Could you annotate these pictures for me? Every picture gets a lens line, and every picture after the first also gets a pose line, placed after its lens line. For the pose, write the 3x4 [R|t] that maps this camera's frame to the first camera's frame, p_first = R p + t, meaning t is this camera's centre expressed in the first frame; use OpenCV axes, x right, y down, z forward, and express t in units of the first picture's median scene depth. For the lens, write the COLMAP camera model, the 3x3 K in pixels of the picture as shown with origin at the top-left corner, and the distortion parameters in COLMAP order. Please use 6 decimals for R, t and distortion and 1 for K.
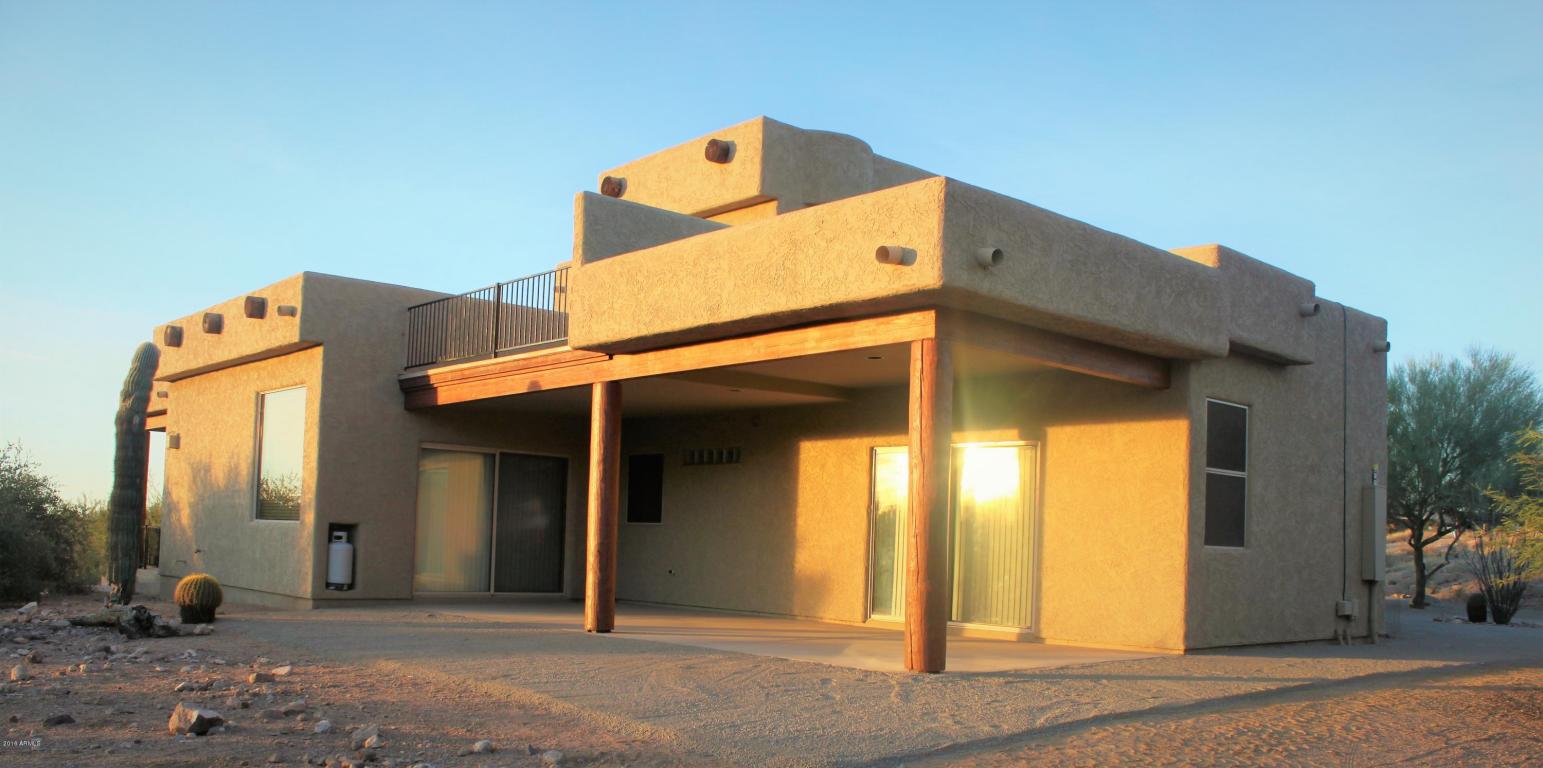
lens RADIAL K [[1285.7, 0, 772.0], [0, 1285.7, 495.6], [0, 0, 1]] dist [-0.114090, 0.003908]
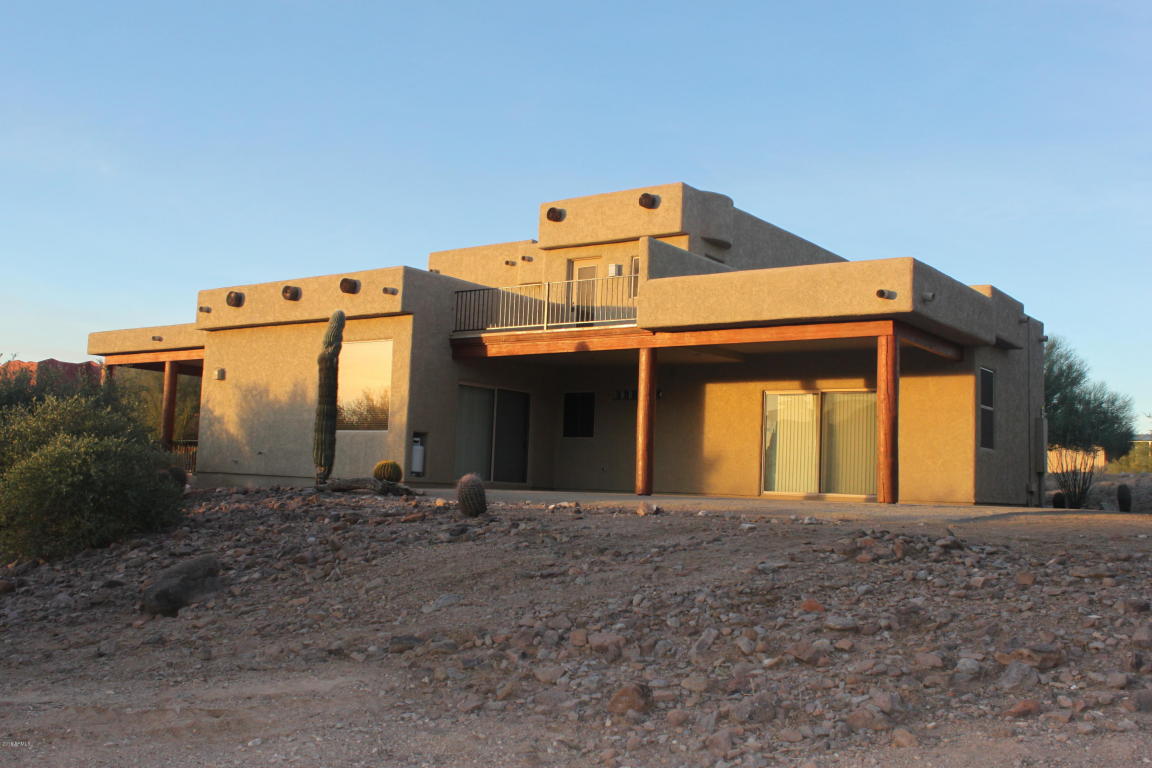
lens RADIAL K [[1174.3, 0, 576.0], [0, 1174.3, 384.0], [0, 0, 1]] dist [-0.079600, 0.005135]
pose [[0.977818, 0.025061, 0.207952, -0.493930], [-0.014968, 0.998638, -0.049971, 0.034633], [-0.208921, 0.045750, 0.976862, -0.449251]]
